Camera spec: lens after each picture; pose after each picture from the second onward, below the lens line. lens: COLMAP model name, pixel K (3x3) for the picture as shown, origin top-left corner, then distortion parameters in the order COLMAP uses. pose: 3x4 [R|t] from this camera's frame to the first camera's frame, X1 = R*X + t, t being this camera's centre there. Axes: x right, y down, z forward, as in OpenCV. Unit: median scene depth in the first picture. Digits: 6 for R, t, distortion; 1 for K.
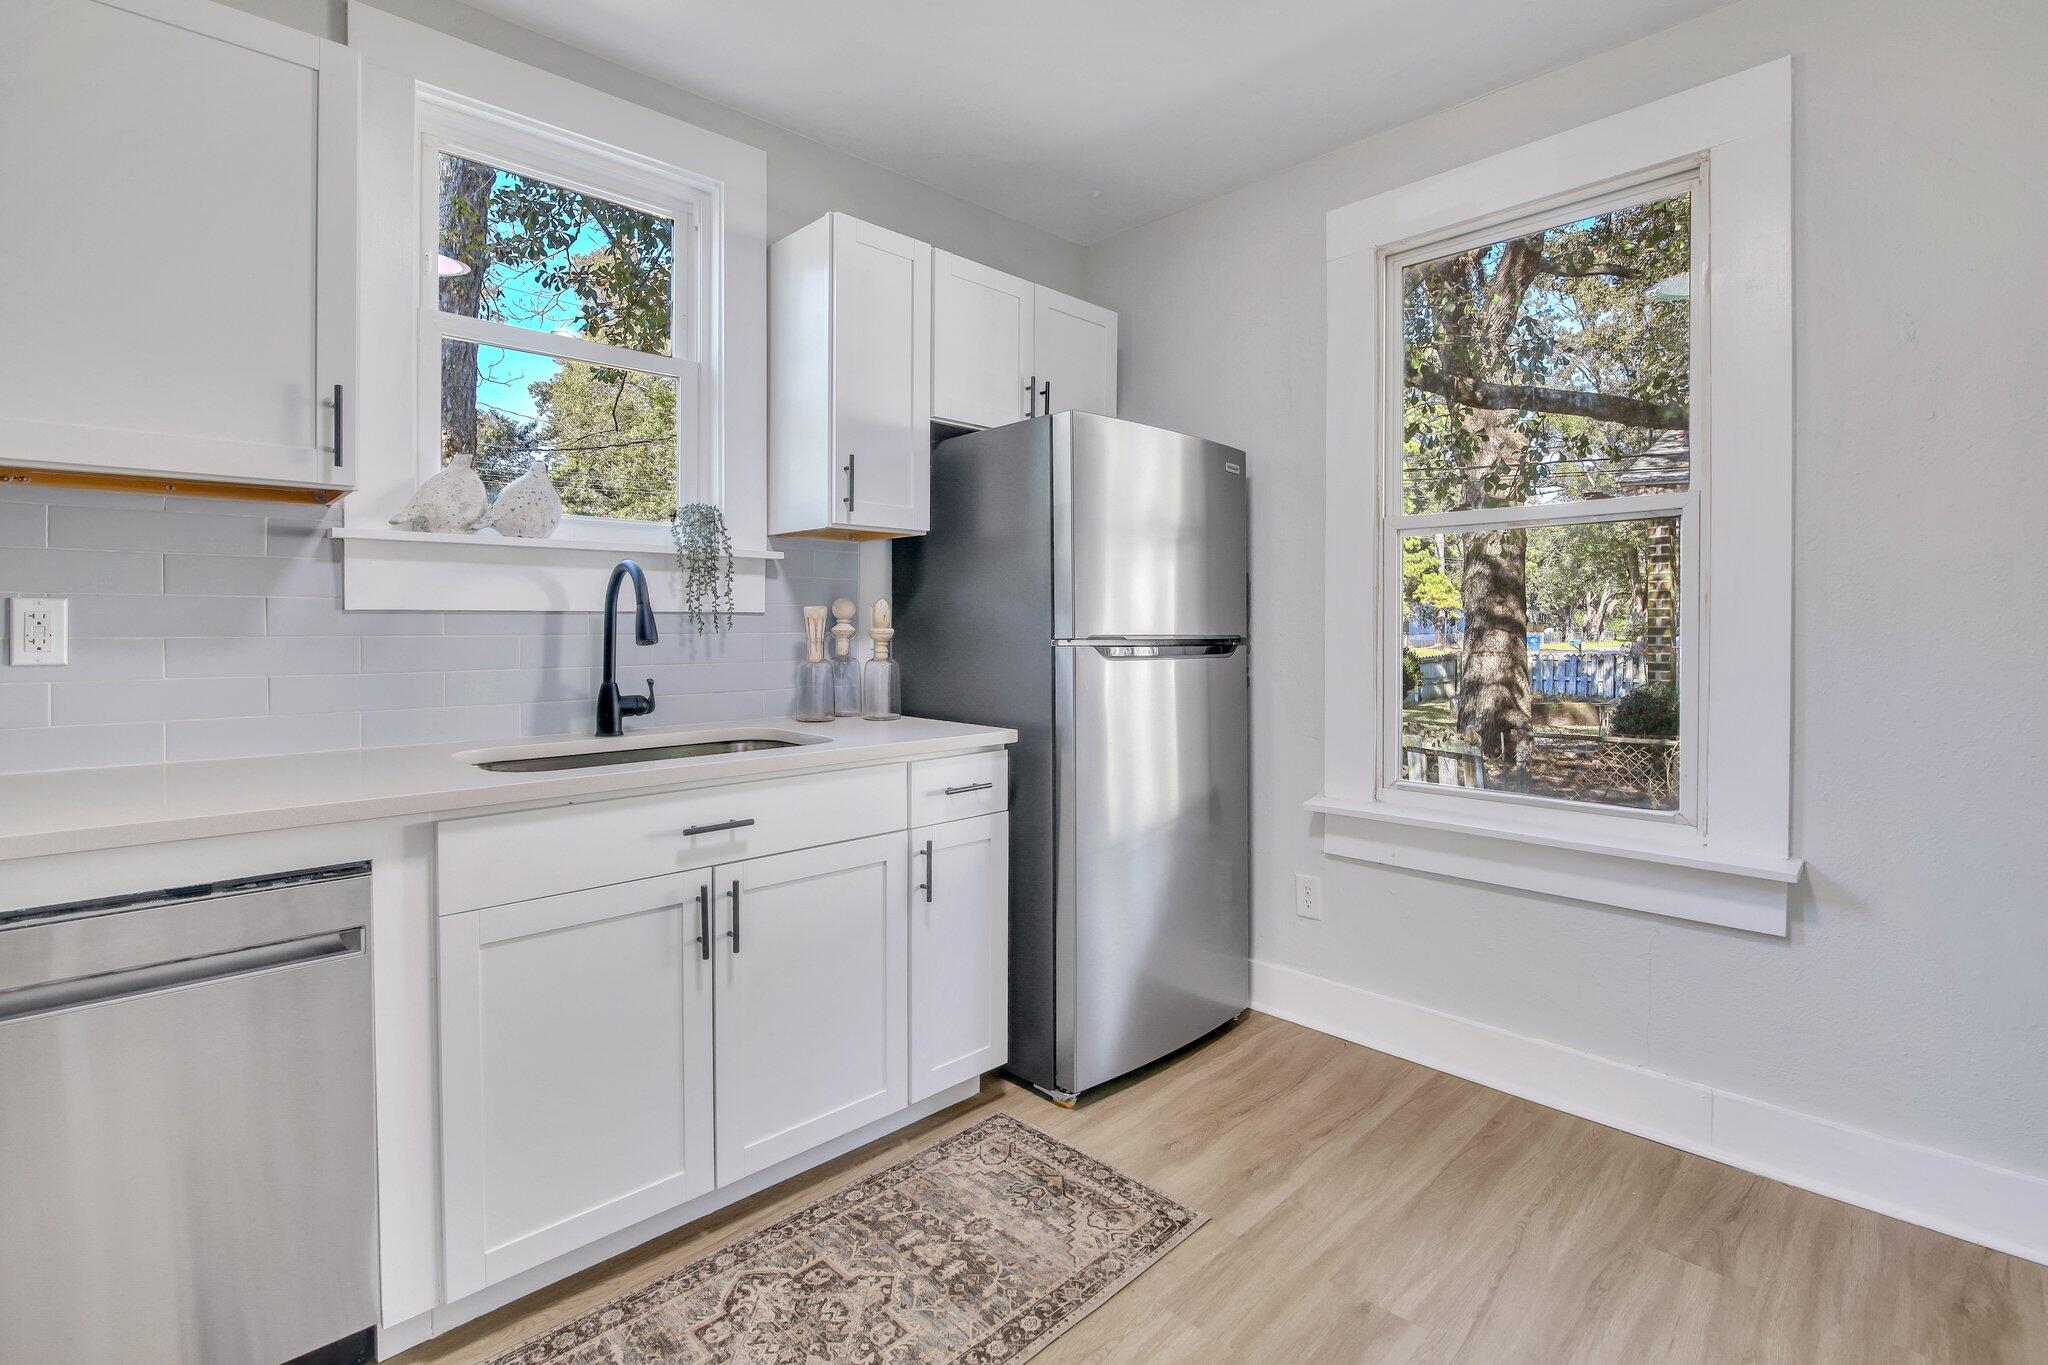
lens RADIAL K [[943.5, 0, 1017.0], [0, 943.5, 637.9], [0, 0, 1]] dist [-0.015915, -0.000616]
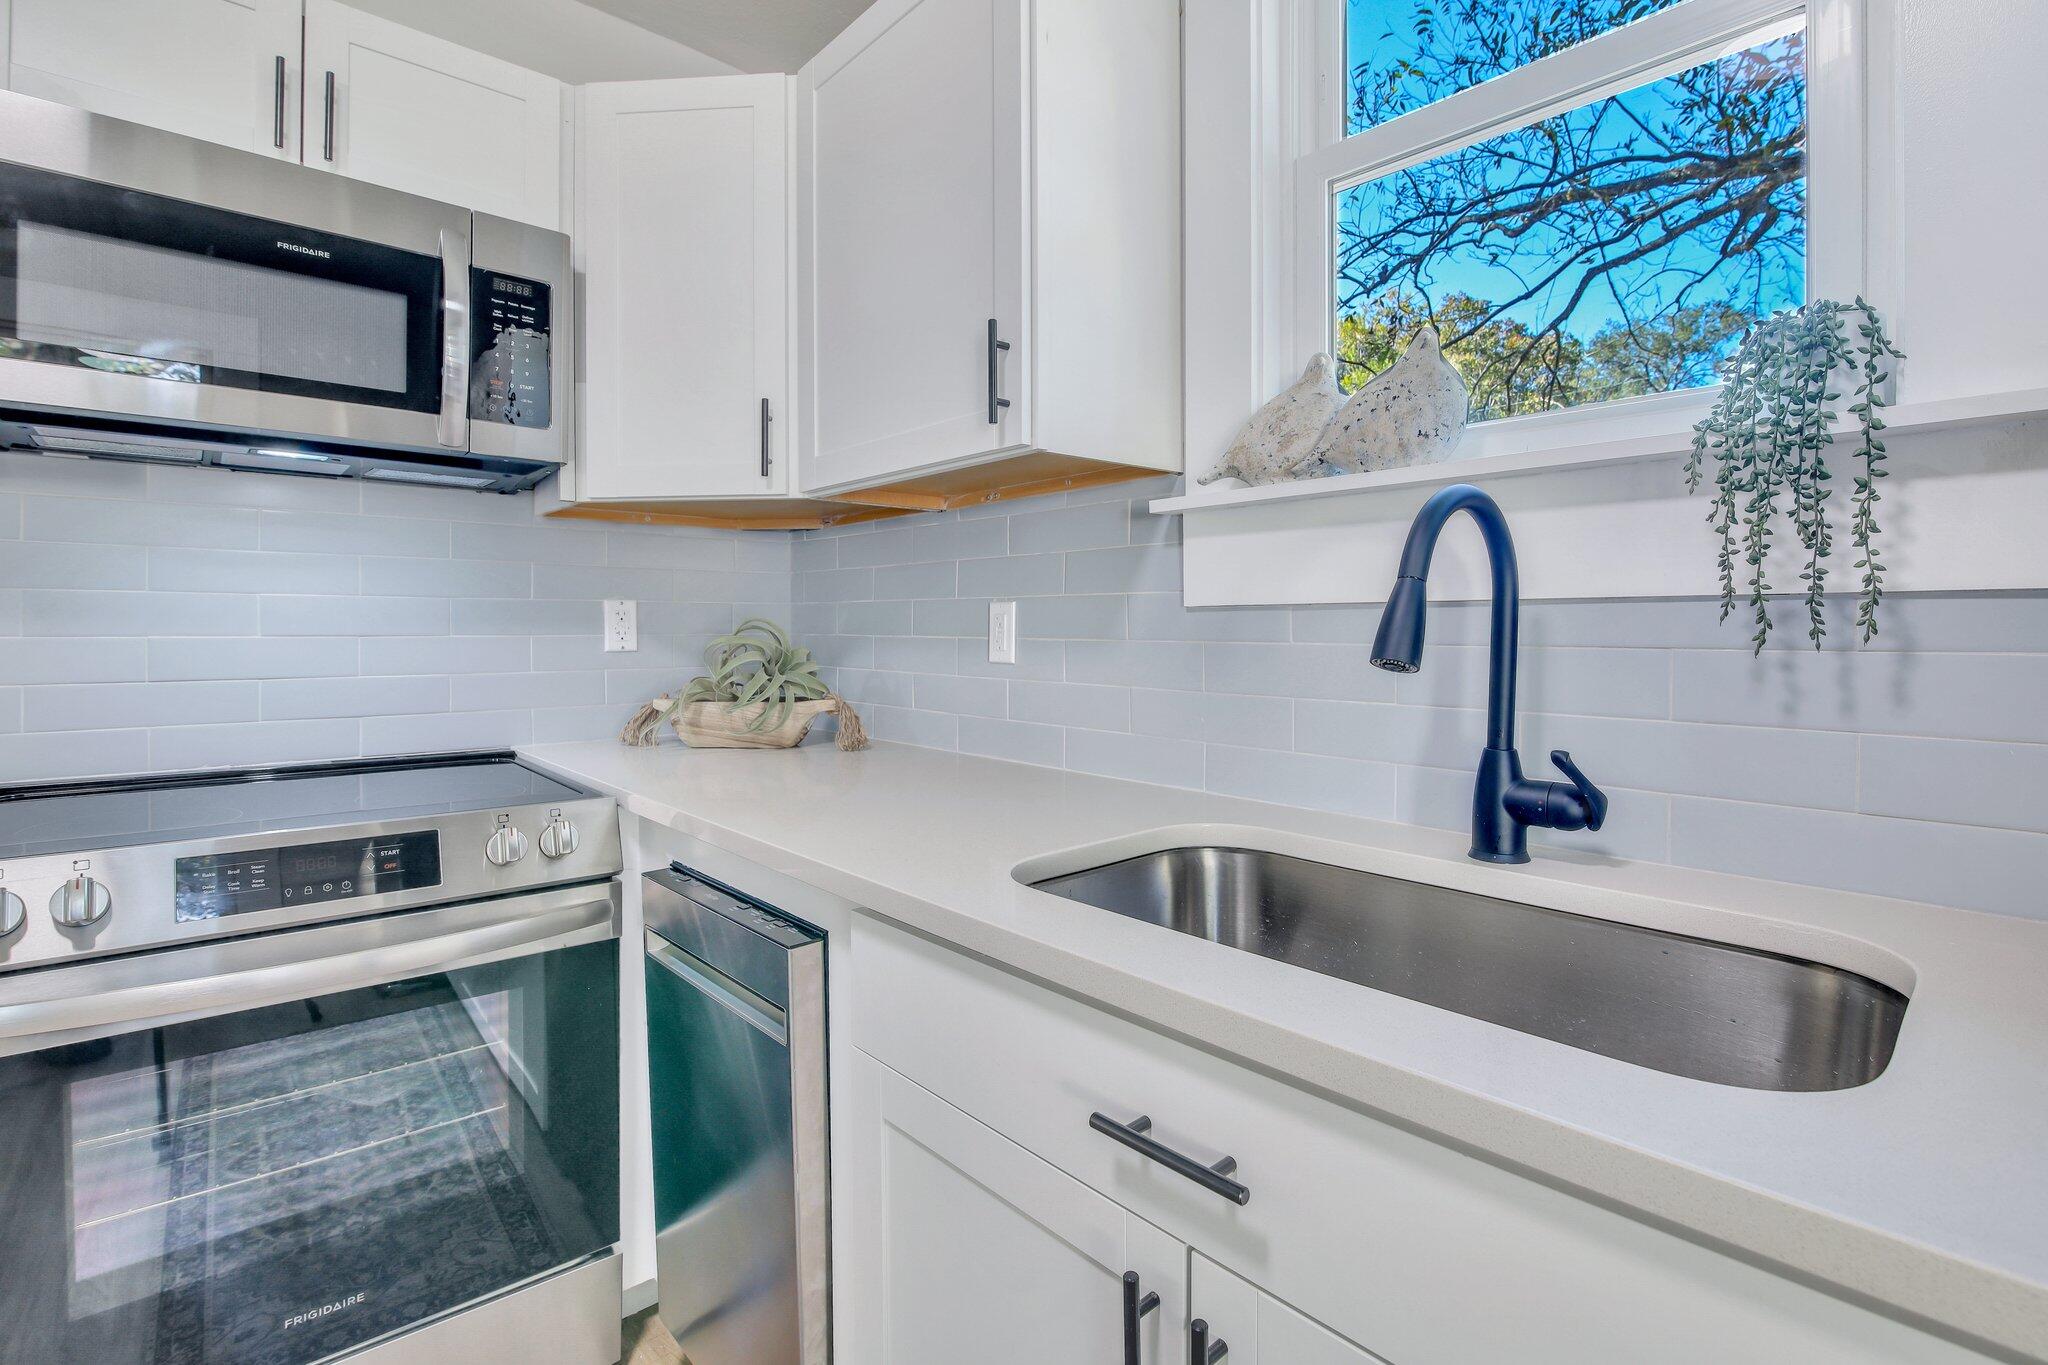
lens RADIAL K [[959.9, 0, 1024.0], [0, 959.9, 682.5], [0, 0, 1]] dist [-0.014271, 0.000397]
pose [[-0.025792, 0.063351, -0.997658, 0.070190], [-0.008416, 0.997941, 0.063586, -0.016897], [0.999632, 0.010036, -0.025205, 0.875001]]
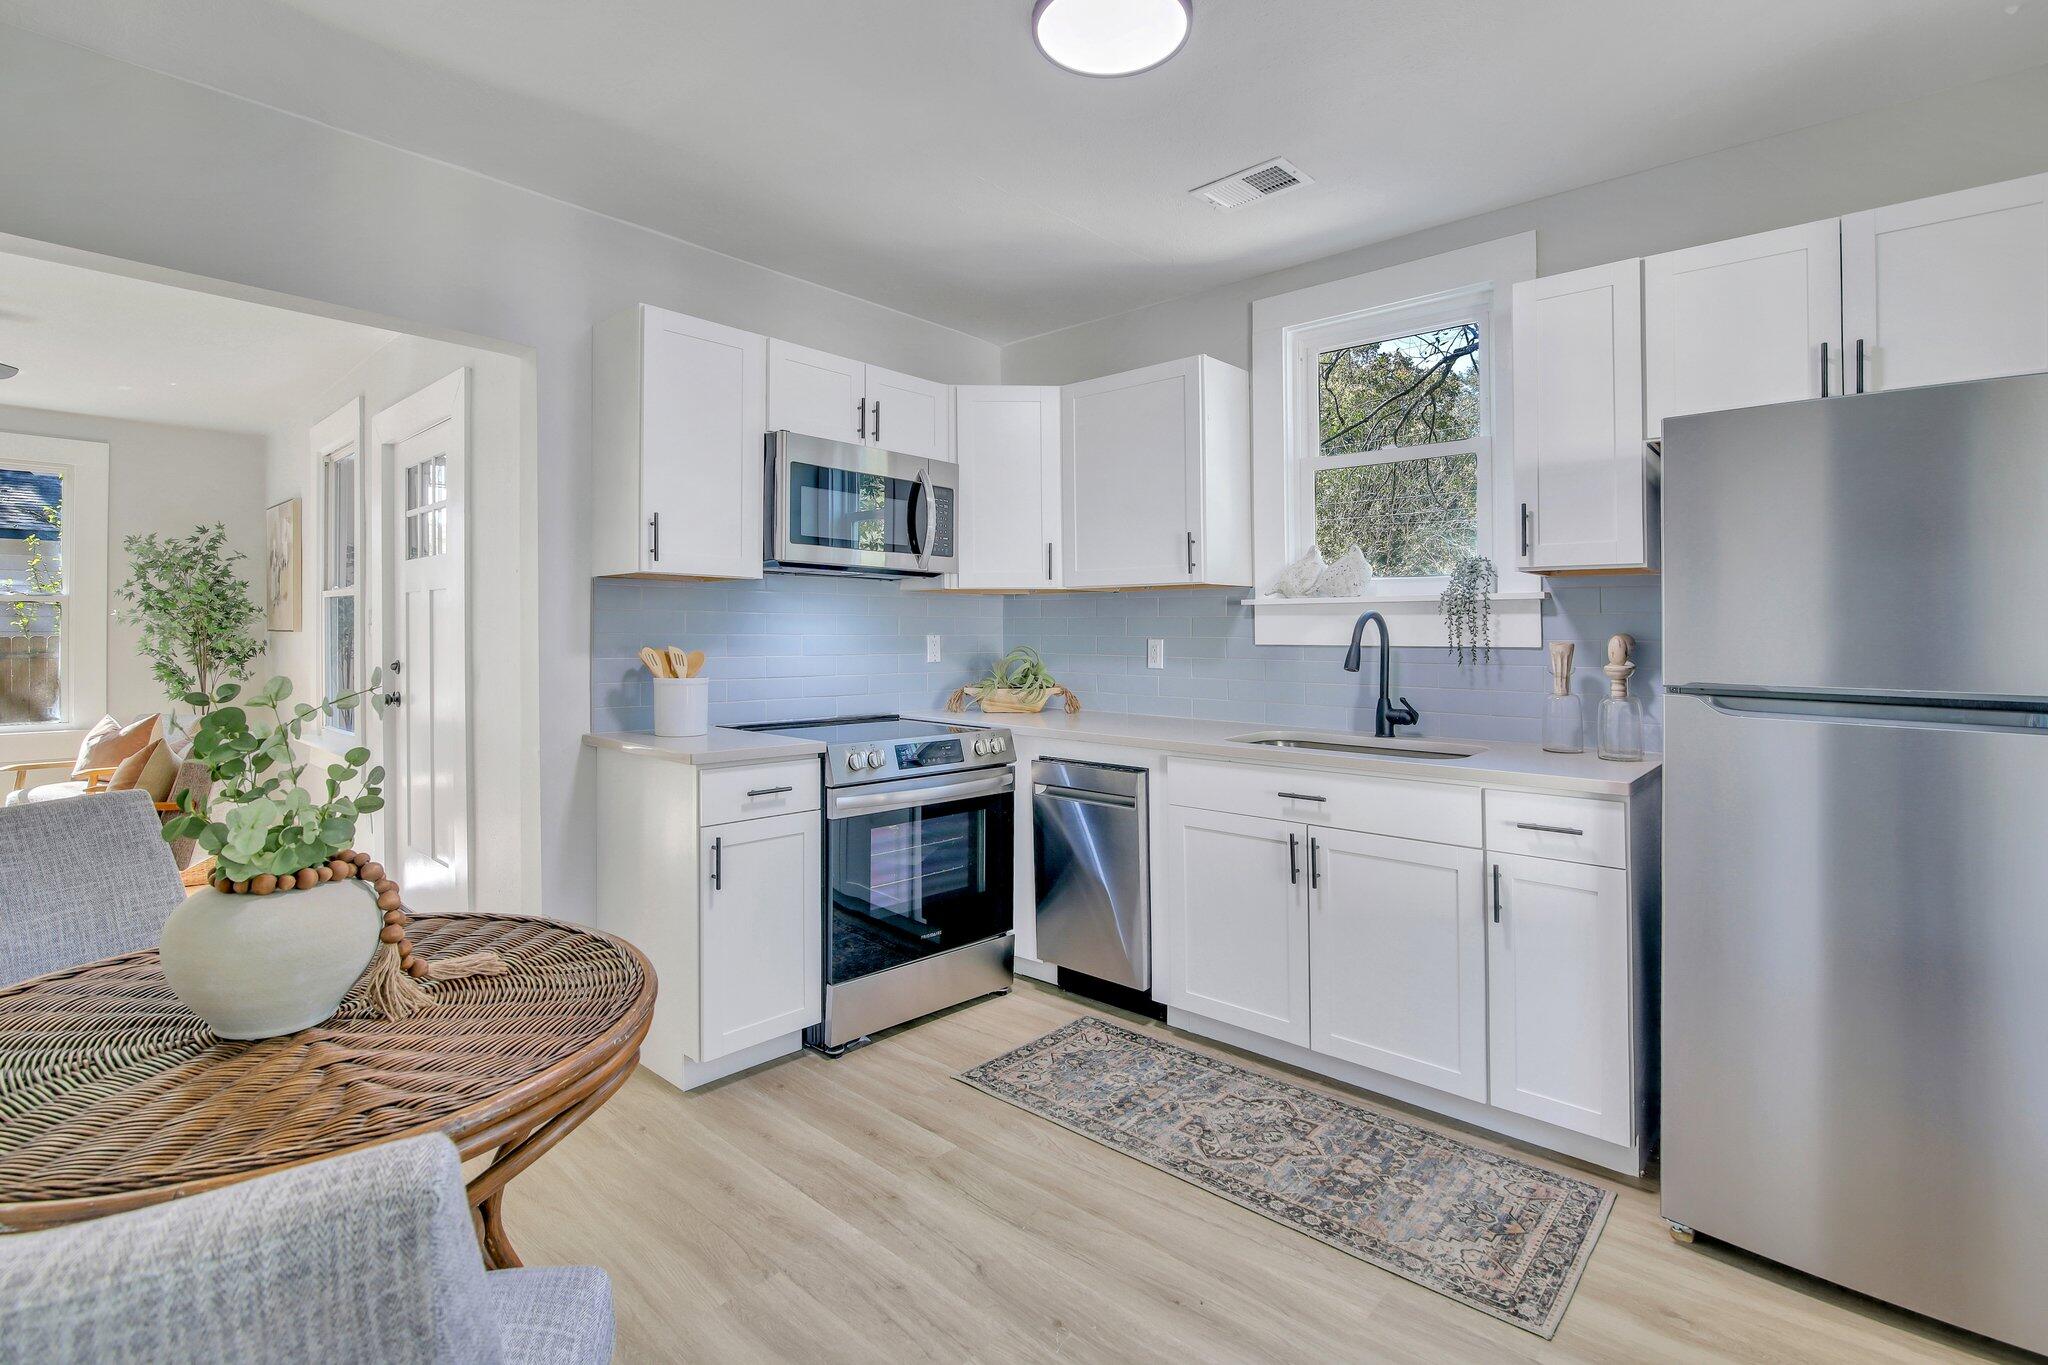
lens RADIAL K [[962.9, 0, 1035.9], [0, 962.9, 633.8], [0, 0, 1]] dist [-0.015240, 0.001652]
pose [[0.078049, 0.003098, -0.996945, 1.066749], [-0.015224, 0.999882, 0.001916, -0.047675], [0.996833, 0.015028, 0.078086, 0.430391]]
